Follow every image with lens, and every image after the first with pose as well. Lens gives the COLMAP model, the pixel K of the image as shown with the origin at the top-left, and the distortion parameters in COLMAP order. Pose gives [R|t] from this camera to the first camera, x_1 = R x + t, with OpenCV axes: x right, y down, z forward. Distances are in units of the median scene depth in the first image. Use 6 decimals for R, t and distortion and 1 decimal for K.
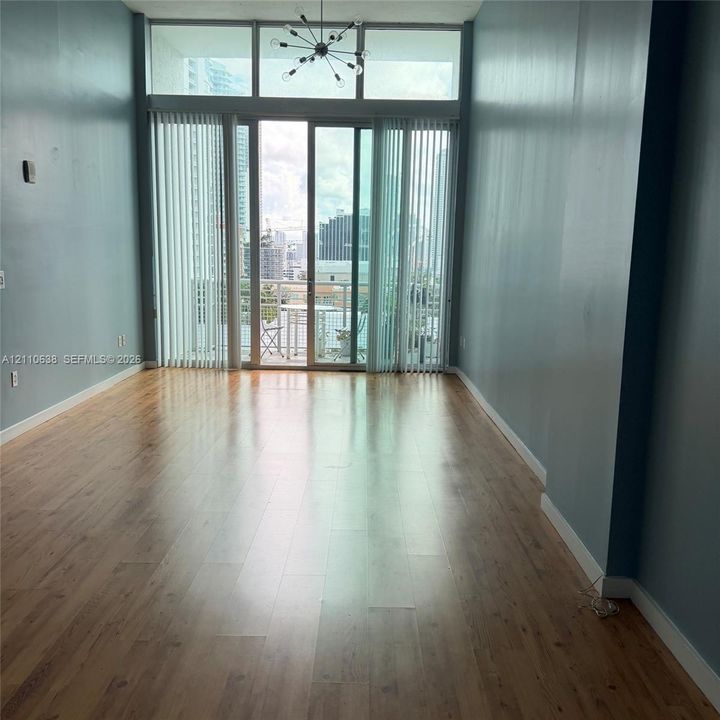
lens RADIAL K [[685.3, 0, 358.3], [0, 685.3, 359.2], [0, 0, 1]] dist [0.112904, -0.243856]
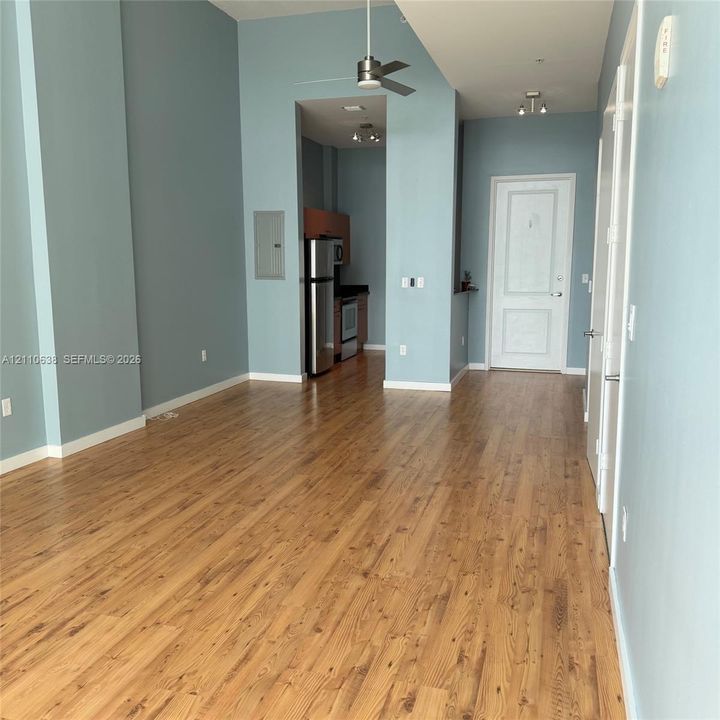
lens RADIAL K [[685.3, 0, 358.3], [0, 685.3, 359.2], [0, 0, 1]] dist [0.112904, -0.243856]
pose [[-0.962249, -0.055140, 0.266526, -0.293553], [0.023348, 0.958929, 0.282682, -0.153380], [-0.271167, 0.278233, -0.921442, 0.990859]]
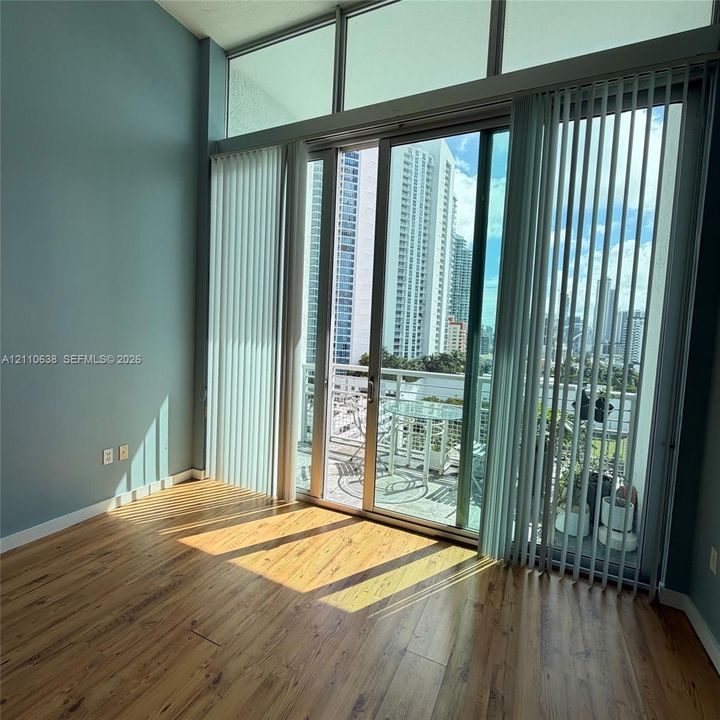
lens RADIAL K [[383.1, 0, 357.8], [0, 383.1, 358.3], [0, 0, 1]] dist [-0.003462, -0.000224]
pose [[0.902635, 0.056591, -0.426670, 0.050127], [-0.095975, 0.992823, -0.071355, -0.116256], [0.419570, 0.105357, 0.901588, 0.705828]]
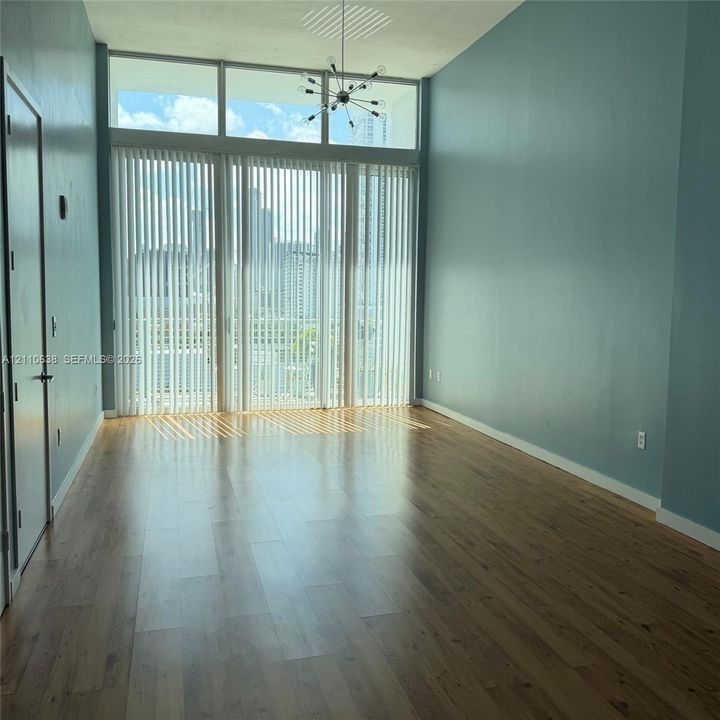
lens RADIAL K [[685.3, 0, 358.3], [0, 685.3, 359.2], [0, 0, 1]] dist [0.112904, -0.243856]
pose [[0.964427, -0.033156, 0.262263, -0.237912], [0.045704, 0.998076, -0.041889, -0.007168], [-0.260369, 0.052385, 0.964087, 0.006281]]
